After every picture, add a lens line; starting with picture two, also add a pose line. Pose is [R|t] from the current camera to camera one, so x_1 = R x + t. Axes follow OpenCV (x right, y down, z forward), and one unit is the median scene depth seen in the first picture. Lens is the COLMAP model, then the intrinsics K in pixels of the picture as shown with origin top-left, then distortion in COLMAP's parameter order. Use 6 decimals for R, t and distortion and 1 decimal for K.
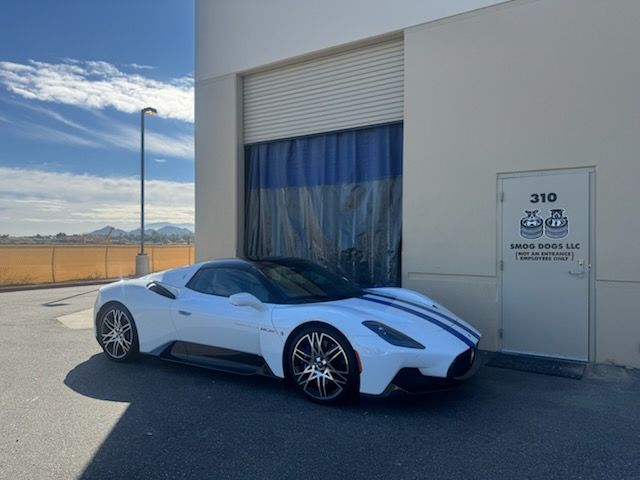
lens RADIAL K [[469.3, 0, 320.2], [0, 469.3, 241.2], [0, 0, 1]] dist [0.006937, -0.017030]
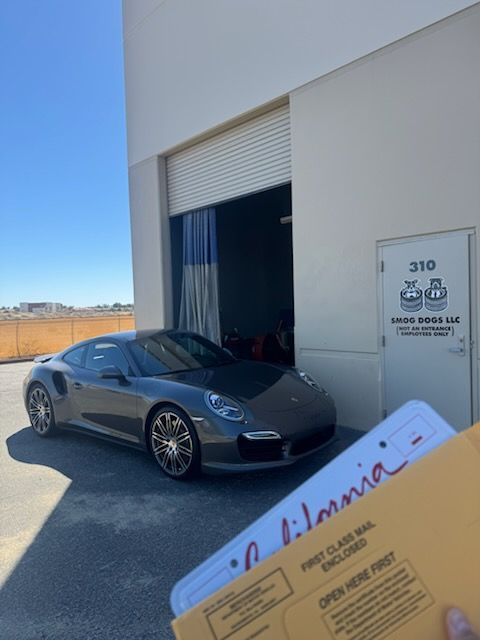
lens RADIAL K [[469.3, 0, 234.5], [0, 469.3, 322.4], [0, 0, 1]] dist [0.006937, -0.017030]
pose [[0.965051, -0.023080, -0.261042, 0.357977], [0.033325, 0.998835, 0.034888, -0.028028], [0.259933, -0.042368, 0.964697, 0.040124]]
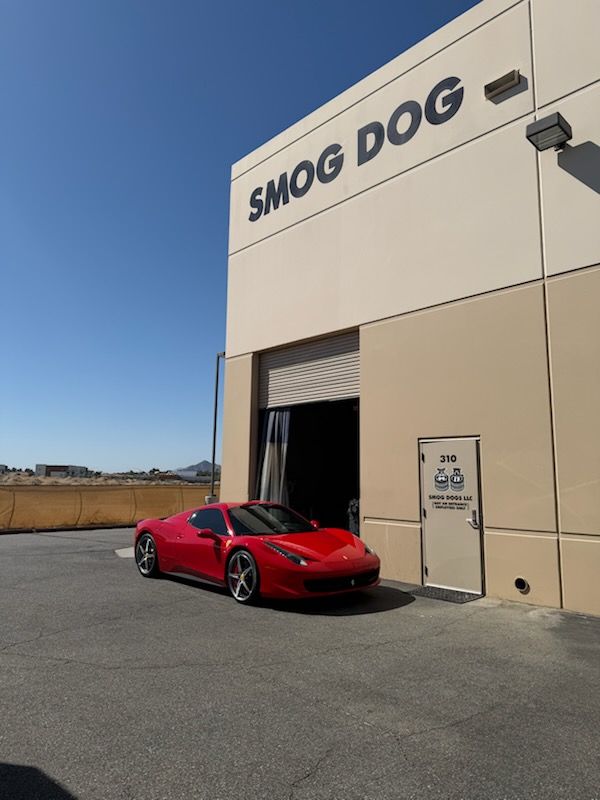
lens RADIAL K [[586.7, 0, 291.7], [0, 586.7, 386.1], [0, 0, 1]] dist [0.006937, -0.017030]
pose [[0.961580, -0.034391, -0.272363, 0.502724], [-0.009098, 0.987585, -0.156822, -0.033247], [0.274375, 0.153275, 0.949329, -0.646183]]
